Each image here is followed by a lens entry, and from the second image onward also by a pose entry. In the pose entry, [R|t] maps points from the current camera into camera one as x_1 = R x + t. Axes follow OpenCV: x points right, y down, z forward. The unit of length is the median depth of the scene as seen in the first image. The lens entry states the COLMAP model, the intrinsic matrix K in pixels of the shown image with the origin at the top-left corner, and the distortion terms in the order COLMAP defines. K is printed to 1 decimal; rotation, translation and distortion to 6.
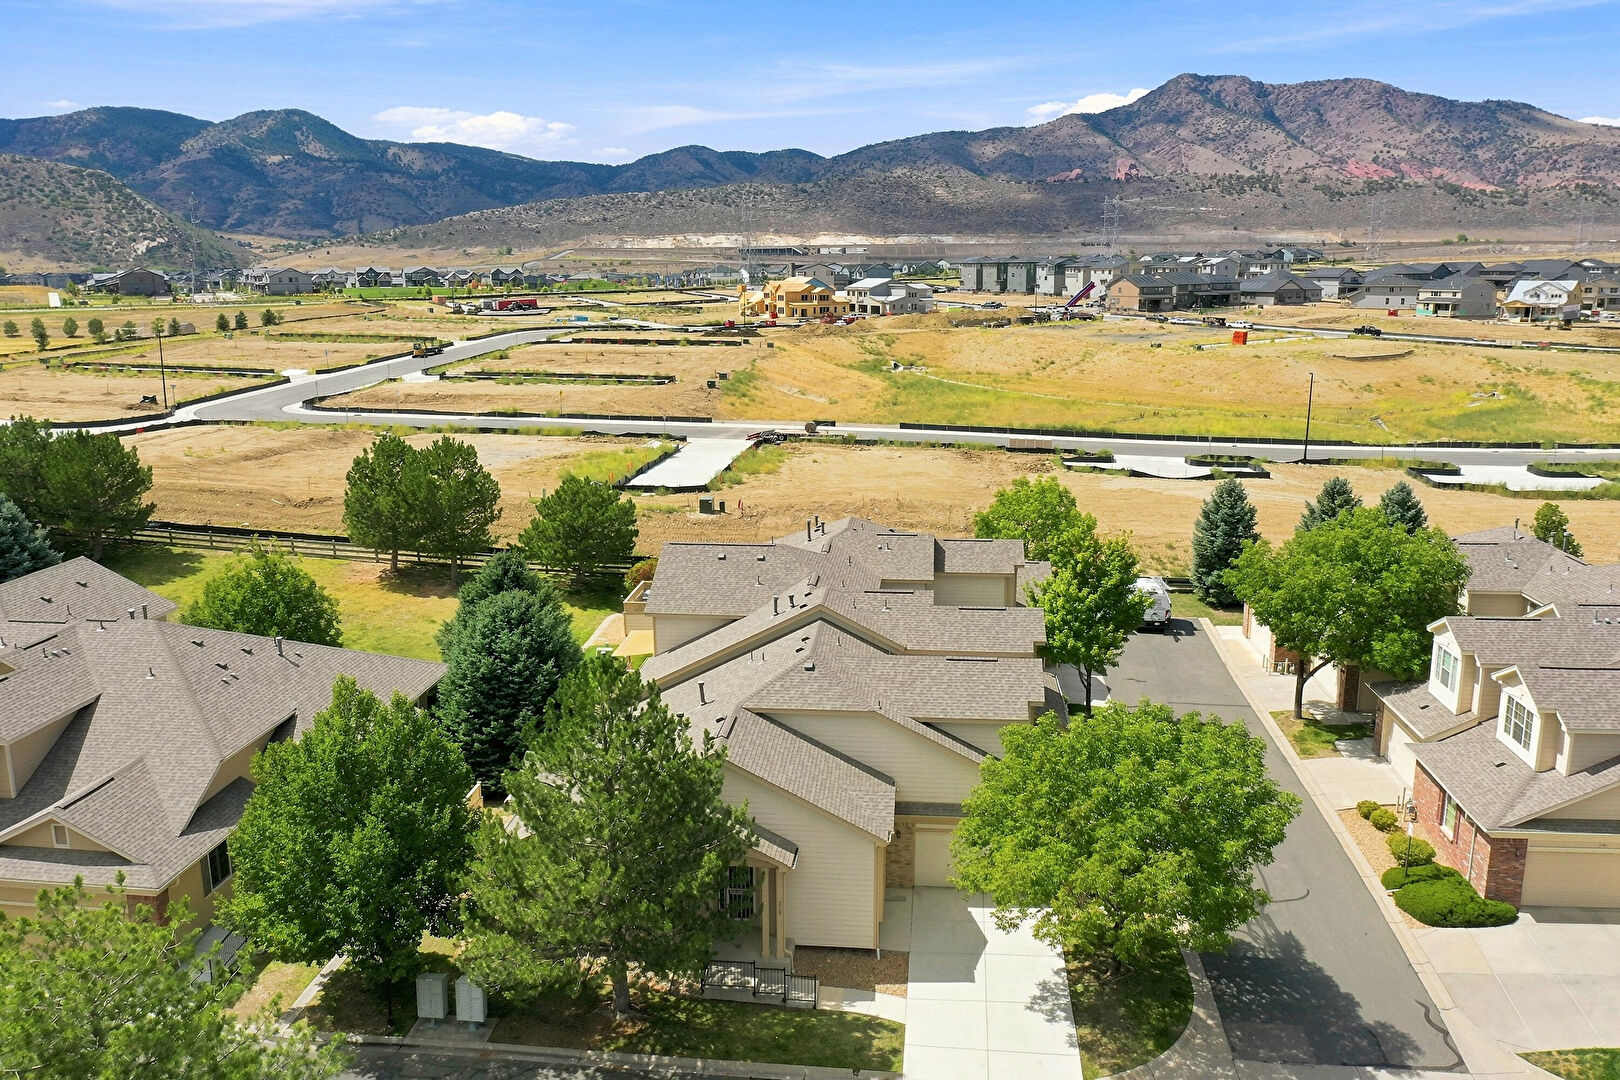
lens RADIAL K [[1266.4, 0, 810.0], [0, 1266.4, 538.3], [0, 0, 1]] dist [-0.025934, -0.001968]
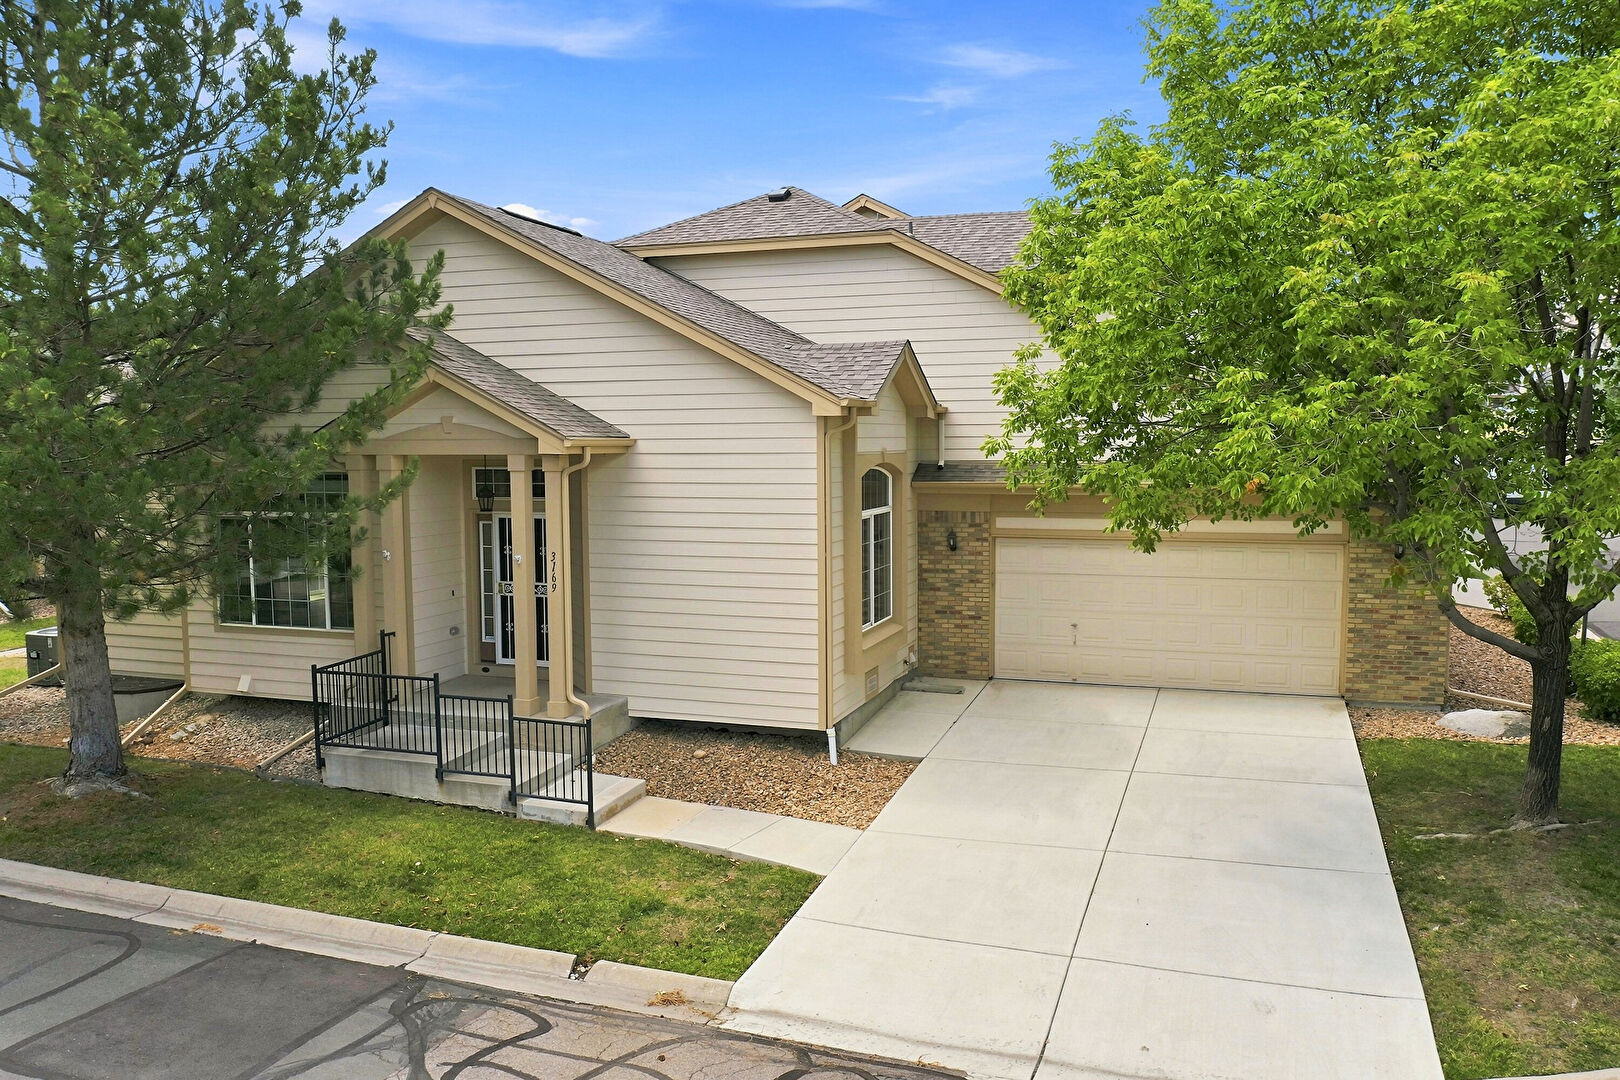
lens RADIAL K [[1266.4, 0, 805.5], [0, 1266.4, 537.6], [0, 0, 1]] dist [-0.025934, -0.001968]
pose [[0.971661, 0.014336, -0.235943, 0.020195], [-0.046219, 0.990415, -0.130162, 0.048023], [0.231816, 0.137378, 0.963010, 0.095467]]
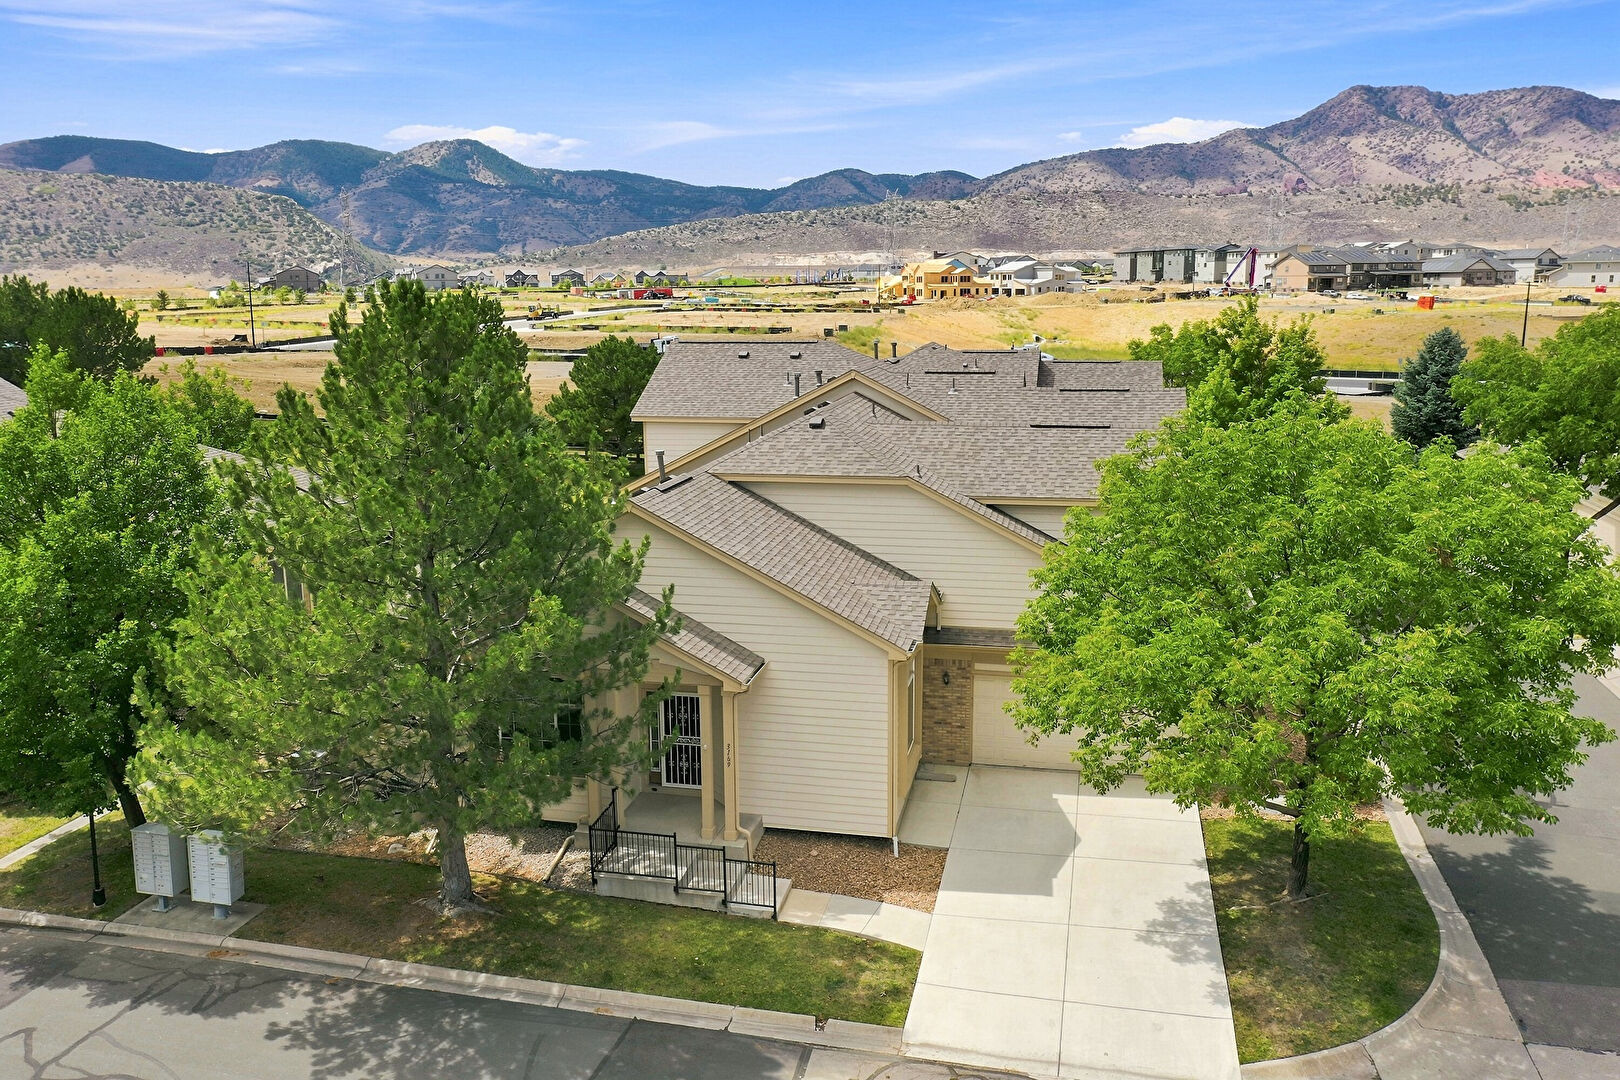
lens RADIAL K [[1266.4, 0, 807.1], [0, 1266.4, 537.6], [0, 0, 1]] dist [-0.025934, -0.001968]
pose [[0.992704, 0.017350, -0.119325, 0.012416], [-0.019588, 0.999653, -0.017609, 0.028936], [0.118978, 0.019818, 0.992699, 0.057951]]
